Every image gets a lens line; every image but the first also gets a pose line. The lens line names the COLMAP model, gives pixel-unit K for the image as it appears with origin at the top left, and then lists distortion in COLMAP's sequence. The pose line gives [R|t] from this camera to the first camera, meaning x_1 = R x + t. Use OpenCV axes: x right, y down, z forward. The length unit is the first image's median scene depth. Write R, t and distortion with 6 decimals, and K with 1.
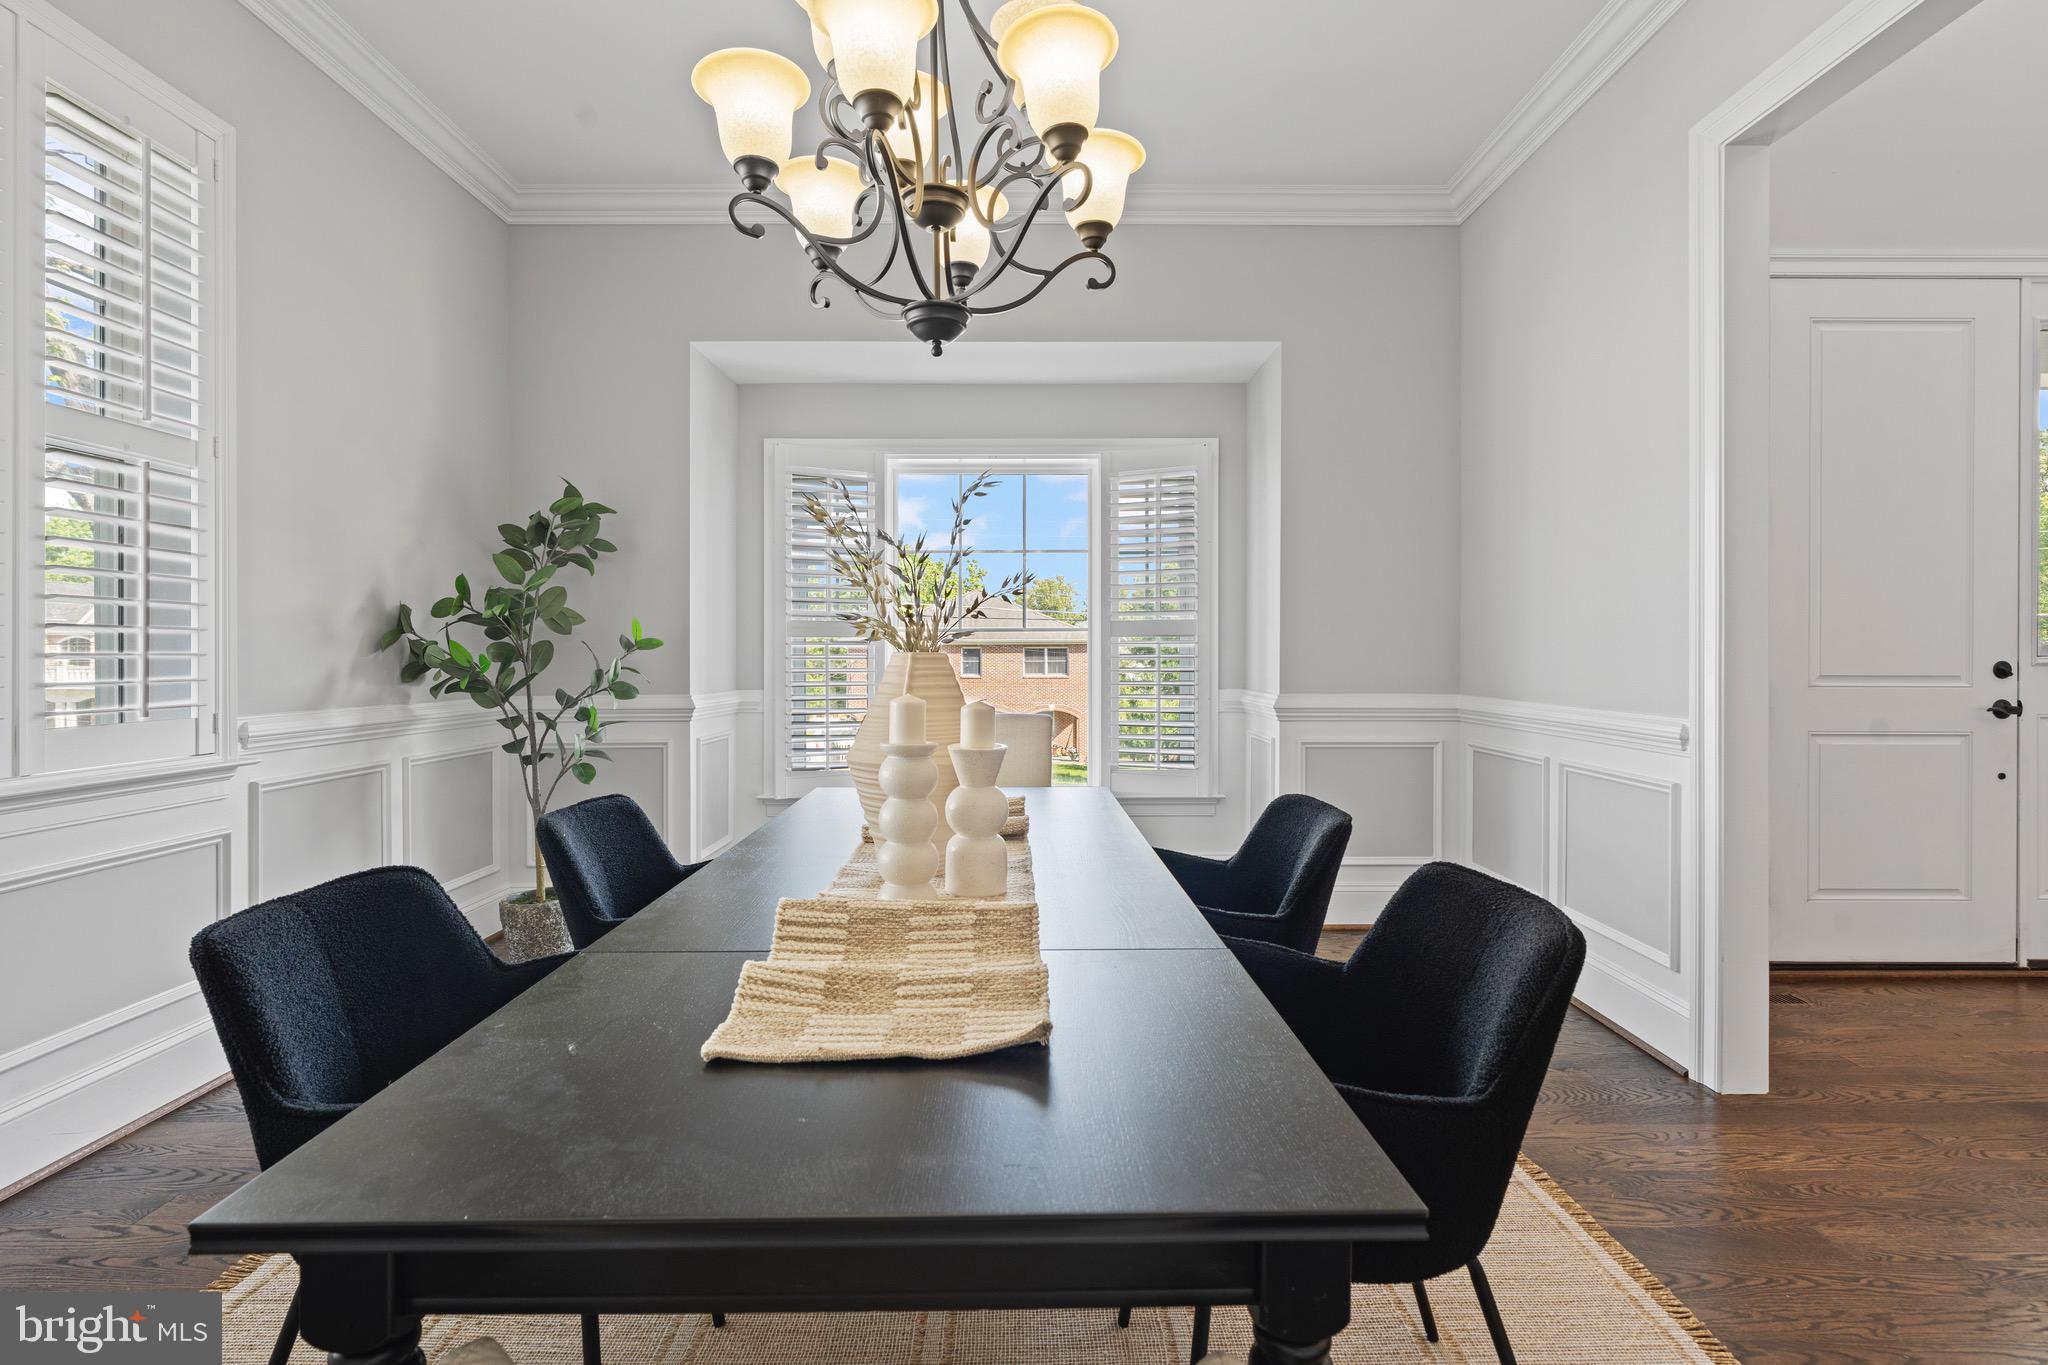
lens RADIAL K [[929.5, 0, 1021.3], [0, 929.5, 673.2], [0, 0, 1]] dist [-0.006611, 0.003729]
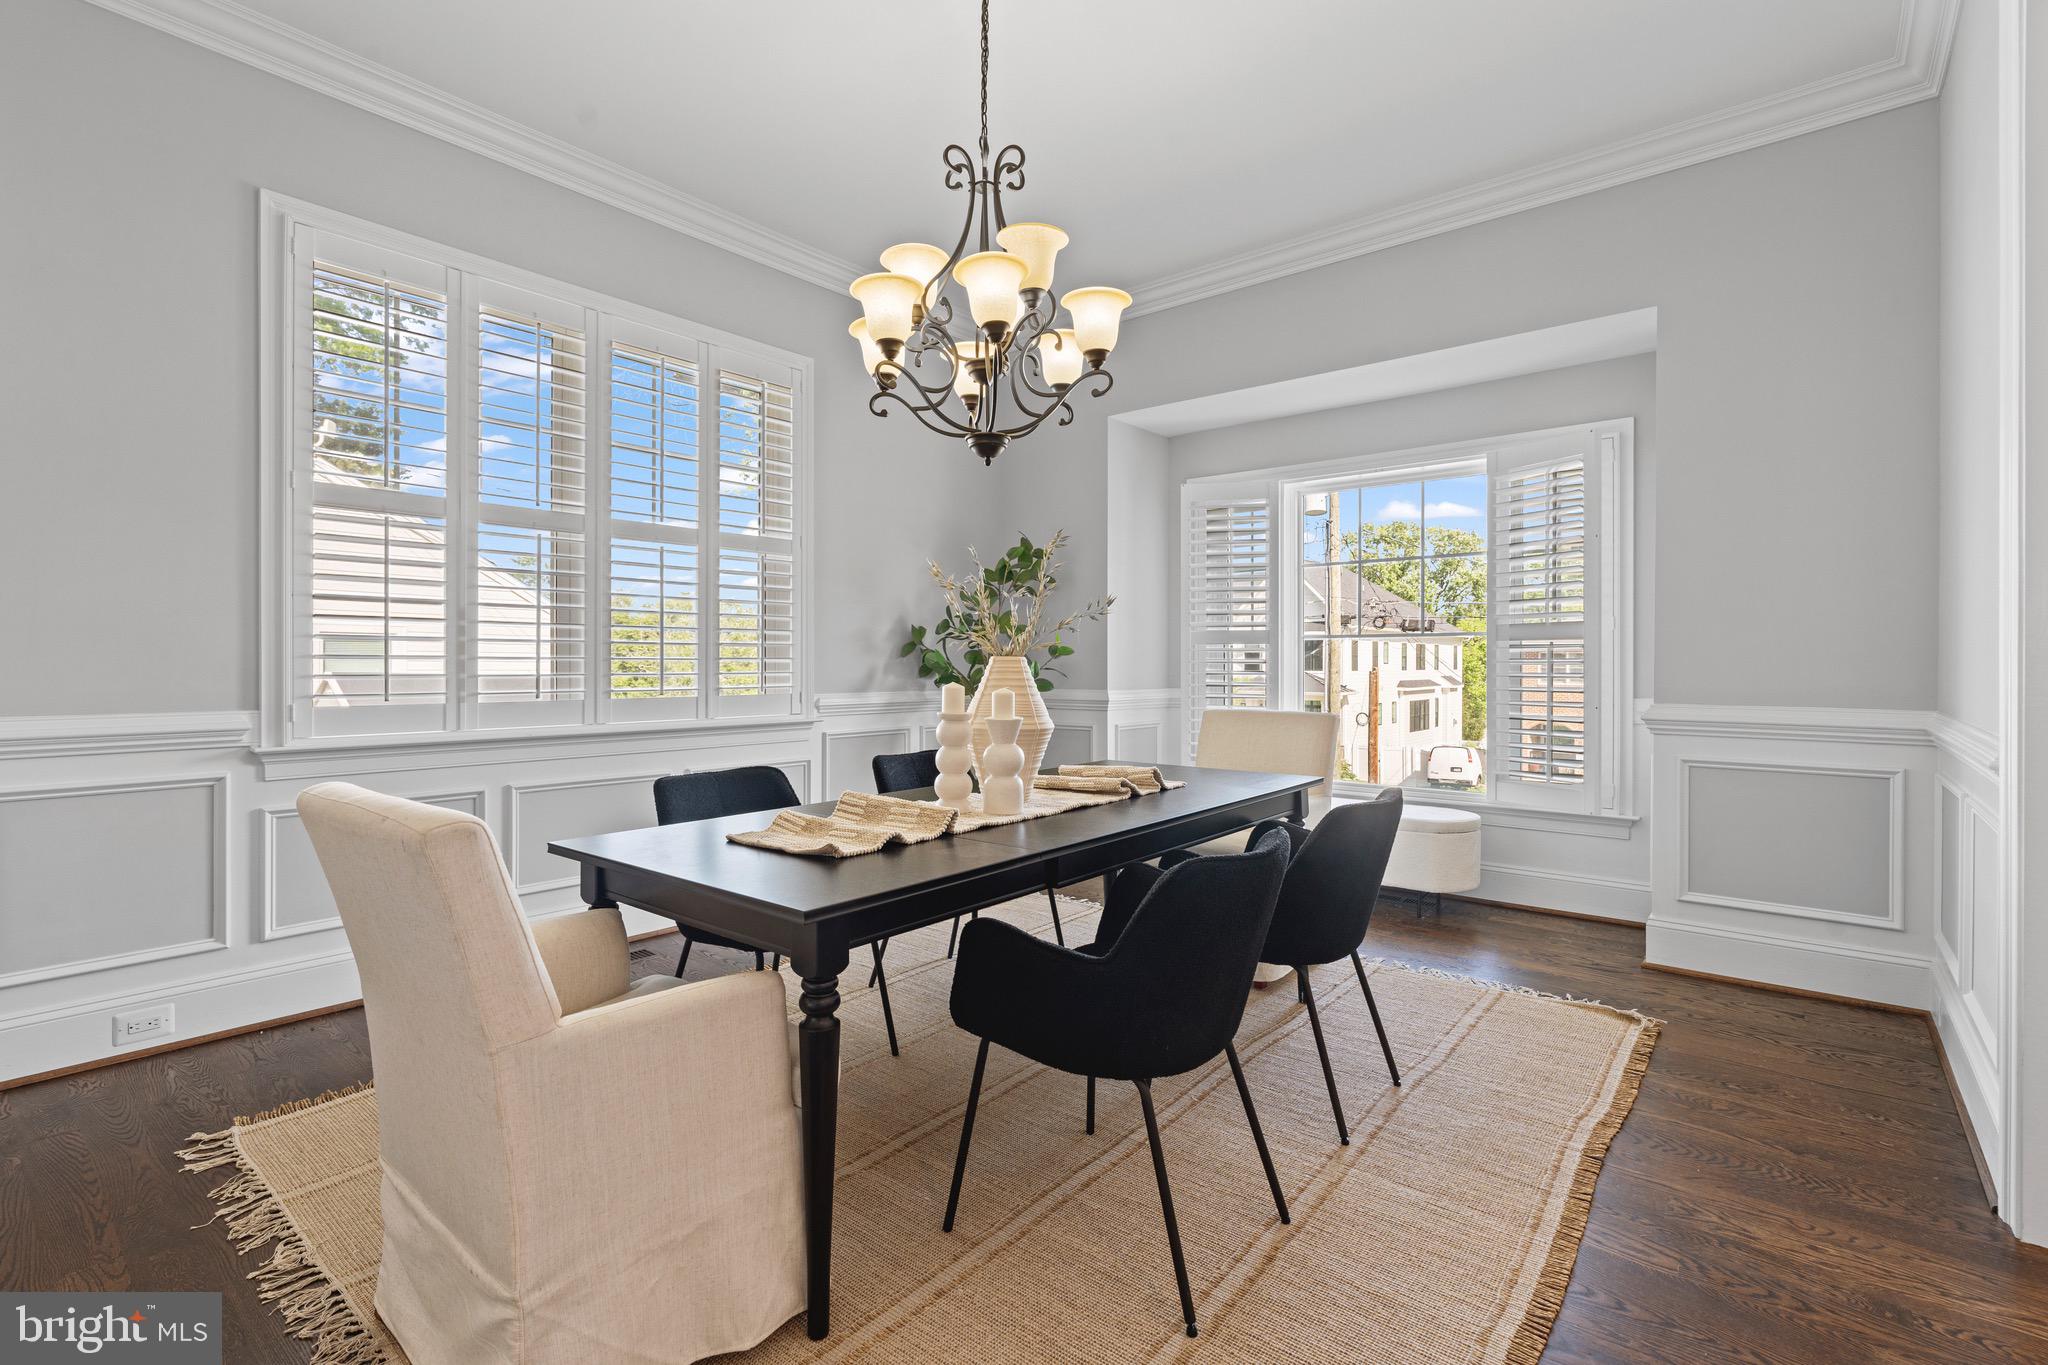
lens RADIAL K [[929.5, 0, 1033.3], [0, 929.5, 680.7], [0, 0, 1]] dist [-0.006611, 0.003729]
pose [[0.773611, 0.015552, -0.633470, 0.426949], [-0.013991, 0.999874, 0.007462, 0.002434], [0.633506, 0.003090, 0.773732, -0.067680]]
